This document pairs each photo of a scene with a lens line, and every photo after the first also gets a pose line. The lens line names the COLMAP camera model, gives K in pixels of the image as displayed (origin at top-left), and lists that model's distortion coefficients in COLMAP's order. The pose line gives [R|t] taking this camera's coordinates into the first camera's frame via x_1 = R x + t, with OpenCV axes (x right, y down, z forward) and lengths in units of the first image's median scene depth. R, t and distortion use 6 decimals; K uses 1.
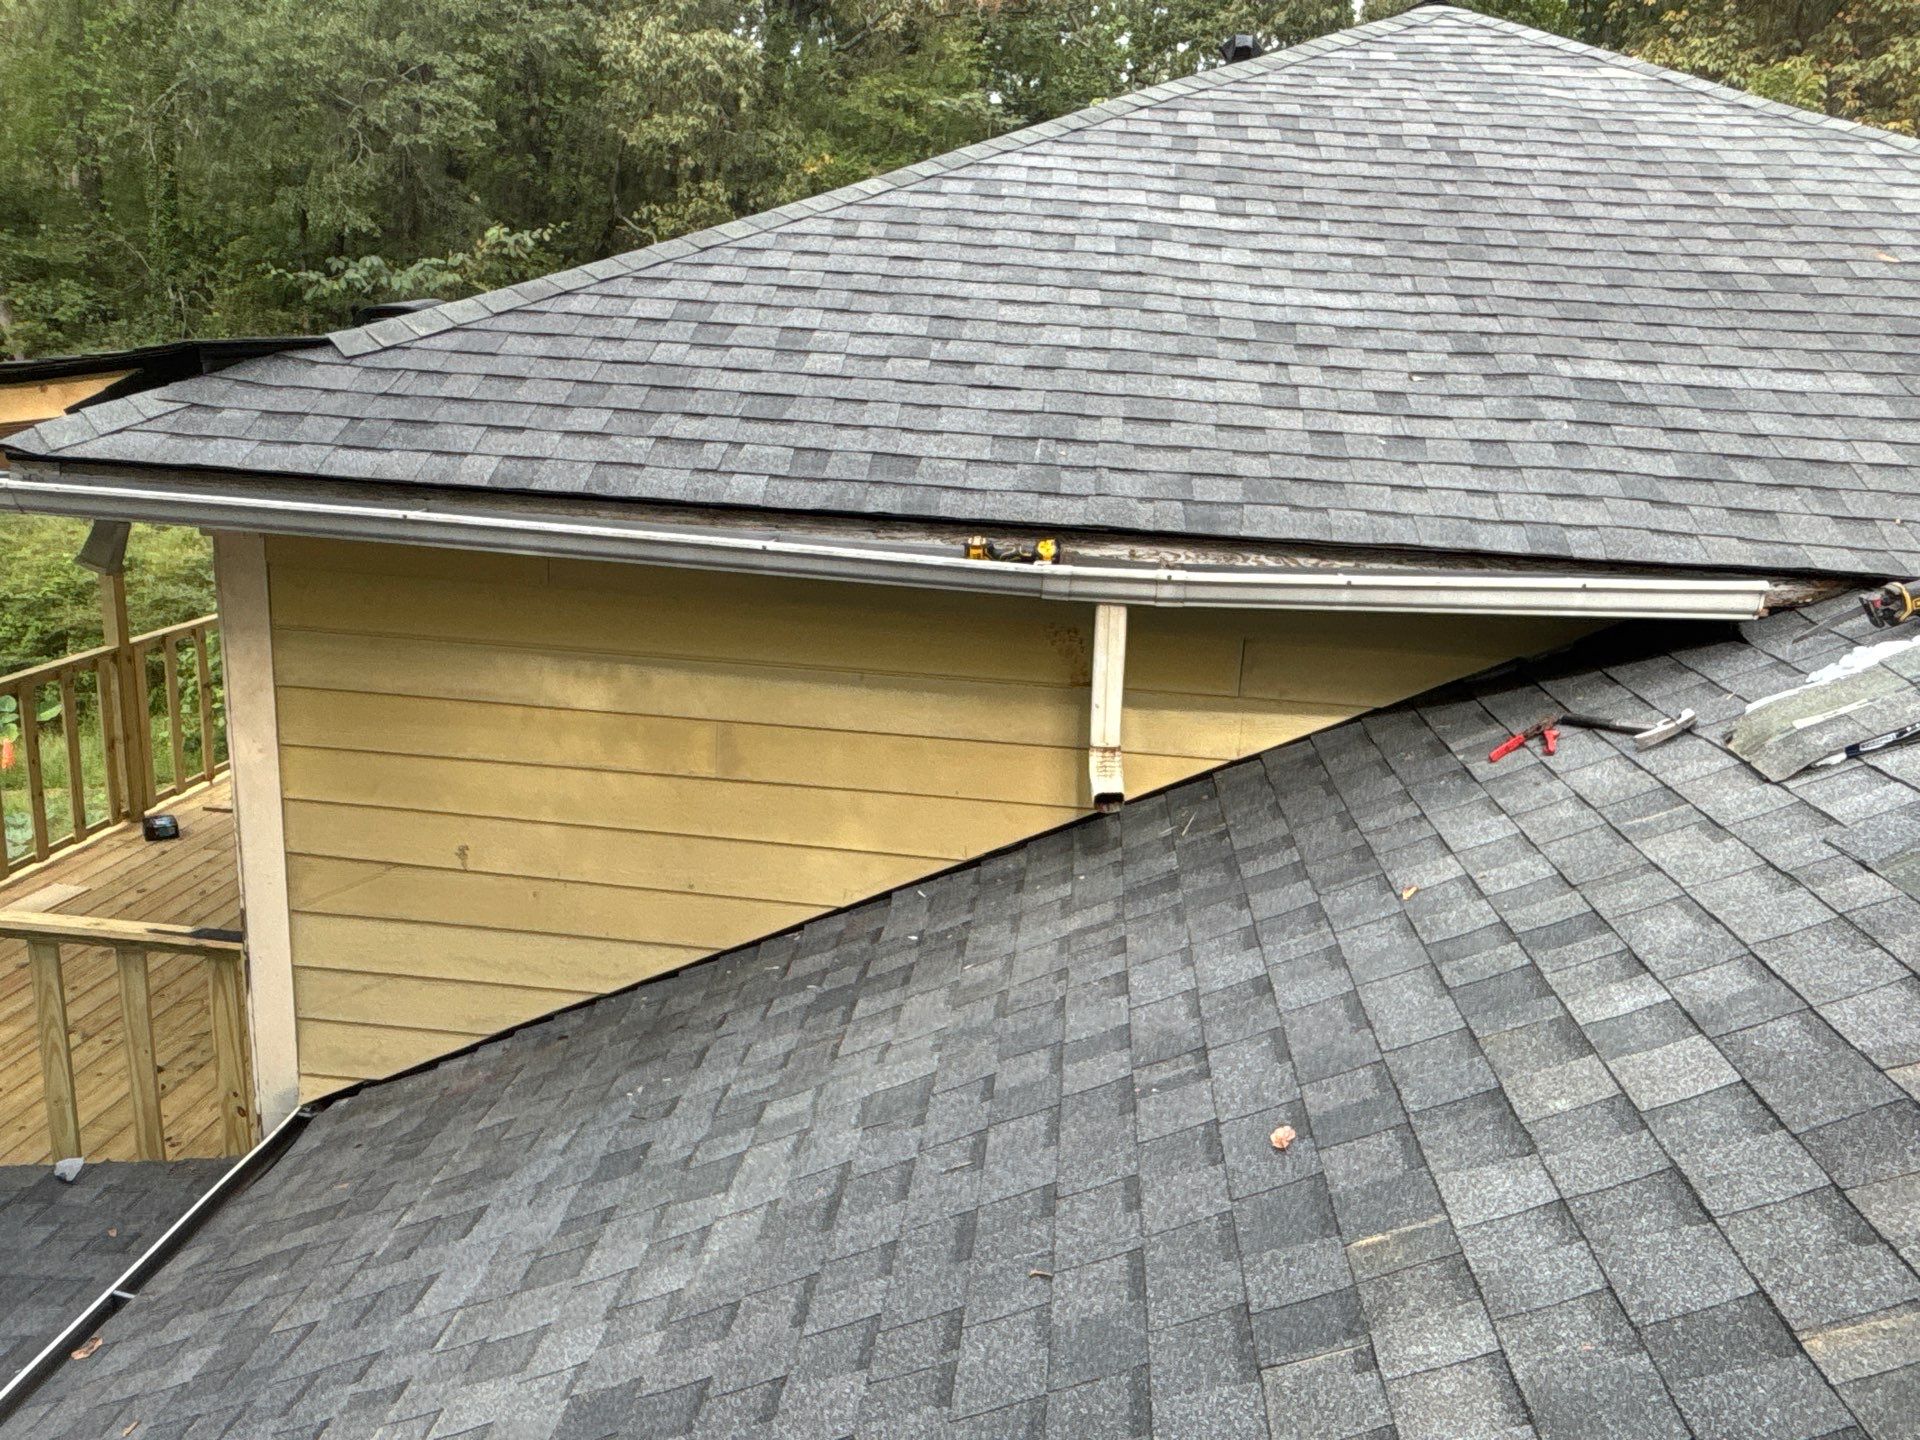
lens RADIAL K [[1434.6, 0, 960.0], [0, 1434.6, 720.0], [0, 0, 1]] dist [0.089793, -0.150366]
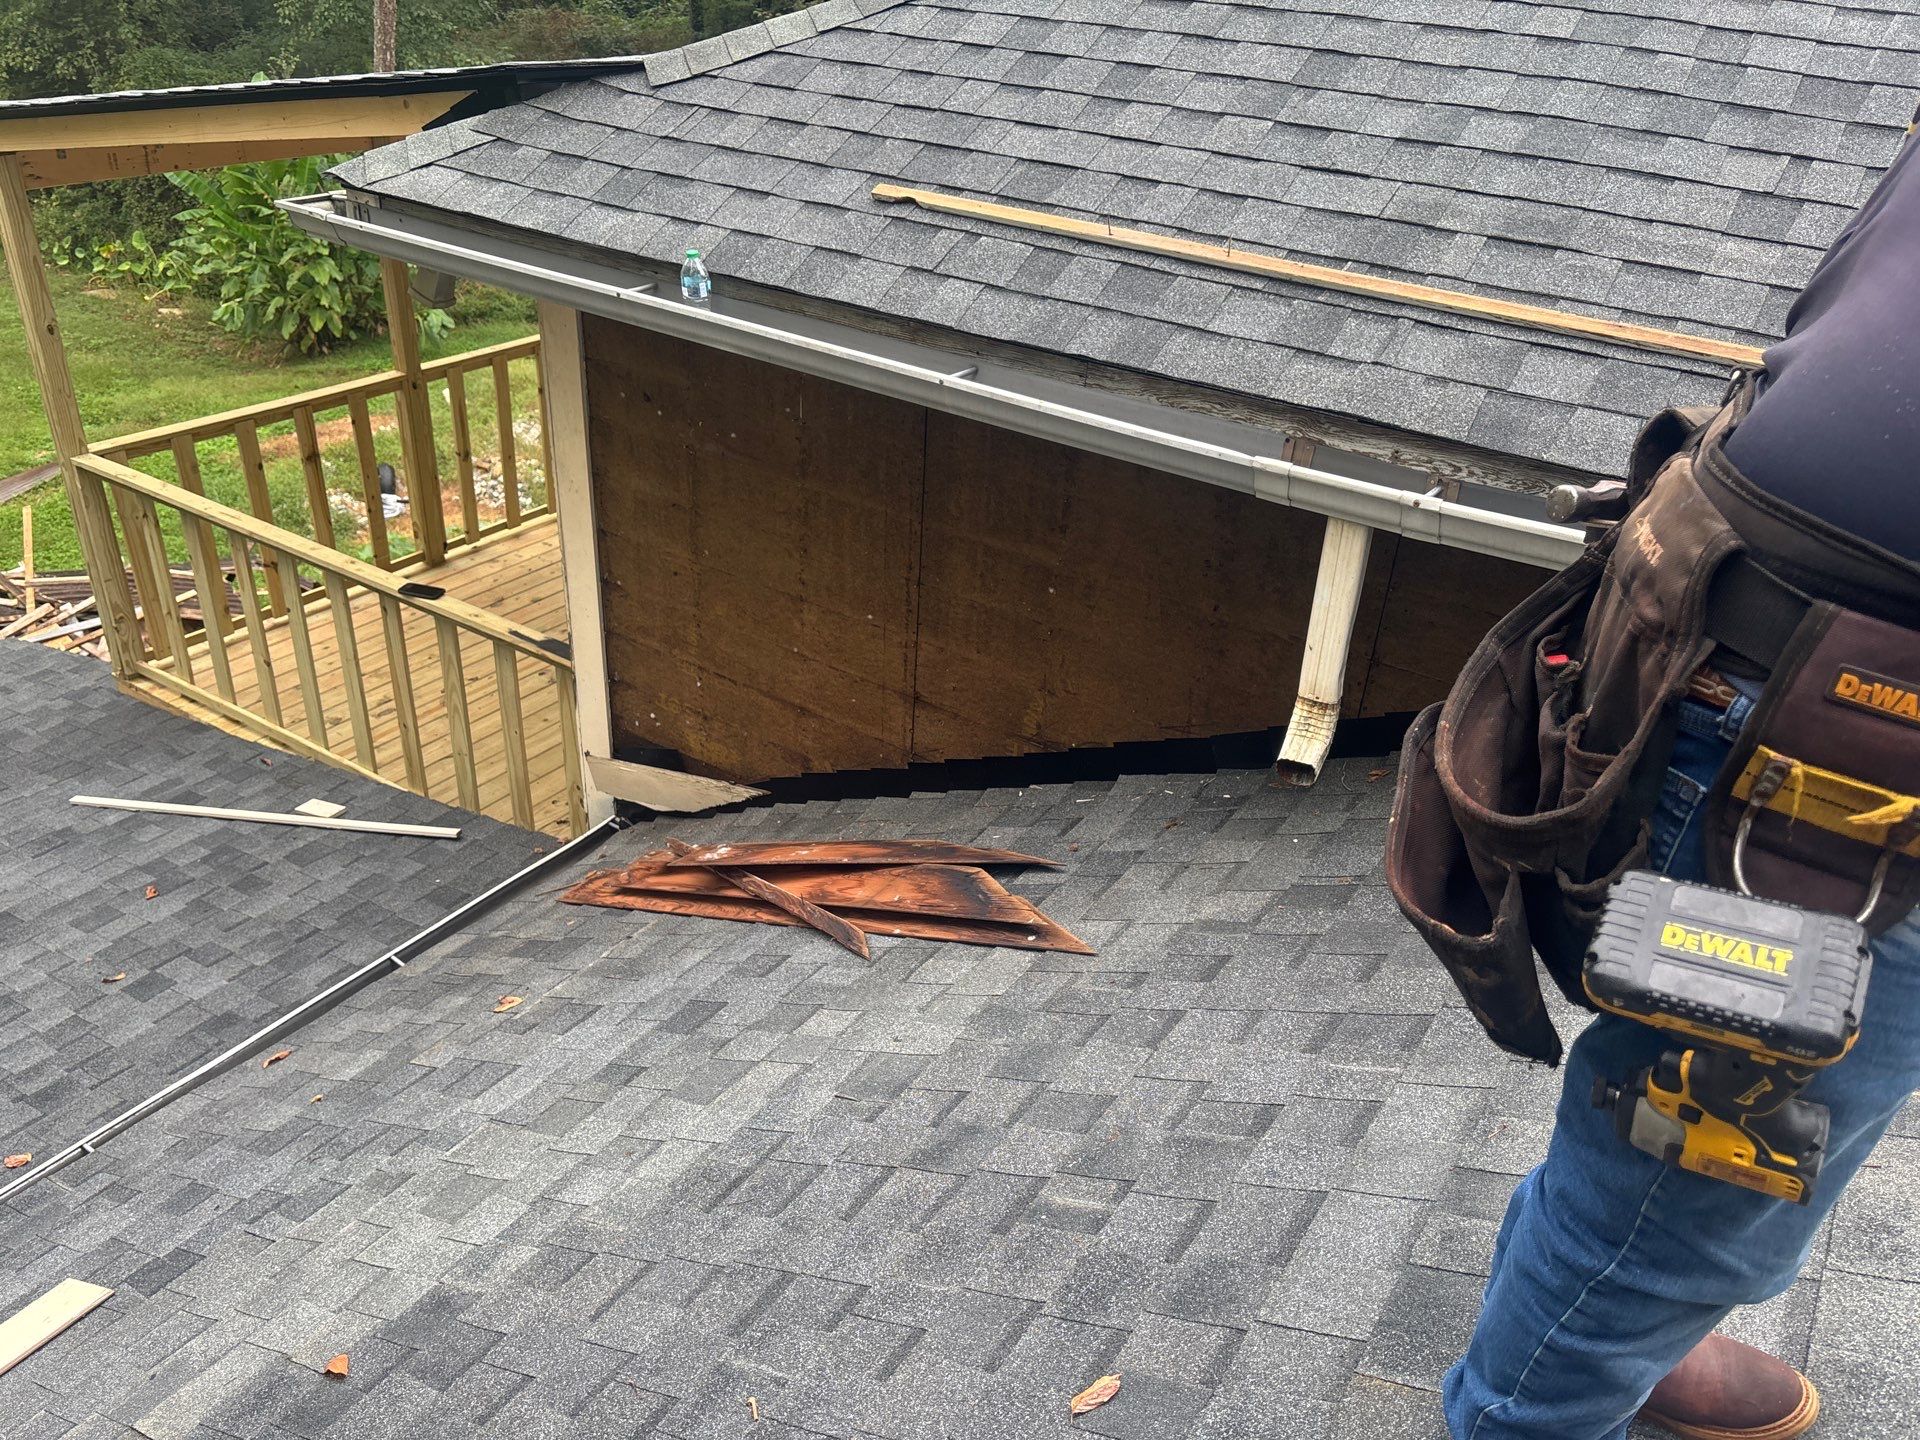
lens RADIAL K [[1451.0, 0, 954.6], [0, 1451.0, 736.7], [0, 0, 1]] dist [0.024664, -0.000156]
pose [[0.879228, 0.234995, -0.414411, 0.243018], [-0.124491, 0.952983, 0.276271, -0.144586], [0.459848, -0.191315, 0.867144, 0.217058]]
